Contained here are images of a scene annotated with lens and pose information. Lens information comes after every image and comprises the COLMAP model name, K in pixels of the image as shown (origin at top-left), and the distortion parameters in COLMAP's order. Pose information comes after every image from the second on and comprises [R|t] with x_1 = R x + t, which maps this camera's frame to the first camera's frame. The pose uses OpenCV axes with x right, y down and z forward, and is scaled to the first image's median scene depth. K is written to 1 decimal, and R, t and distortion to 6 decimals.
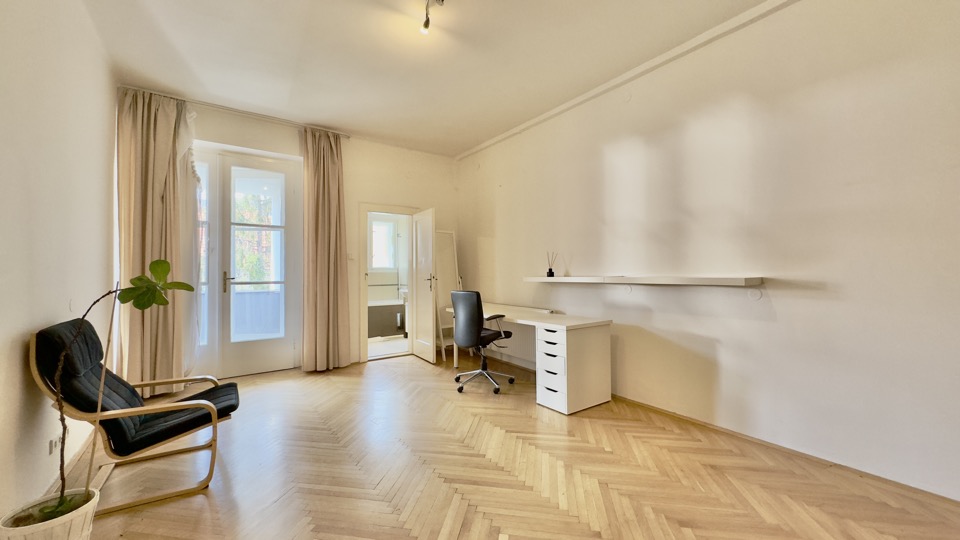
lens RADIAL K [[383.1, 0, 482.1], [0, 383.1, 270.2], [0, 0, 1]] dist [-0.000775, 0.000042]
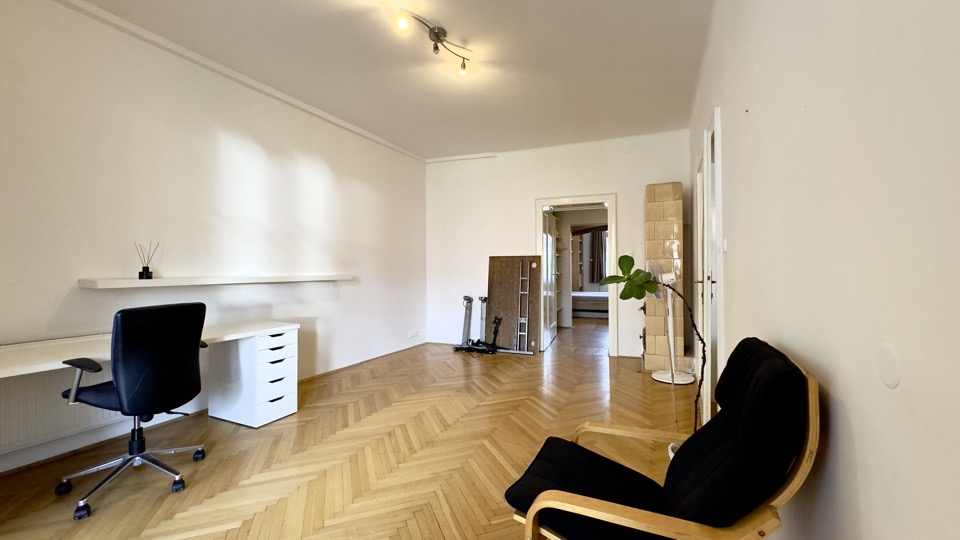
lens RADIAL K [[383.1, 0, 482.1], [0, 383.1, 270.2], [0, 0, 1]] dist [-0.000775, 0.000042]
pose [[-0.519033, 0.010174, 0.854693, -0.961800], [0.003209, 0.999945, -0.009955, 0.014671], [-0.854748, -0.002424, -0.519038, 1.179887]]
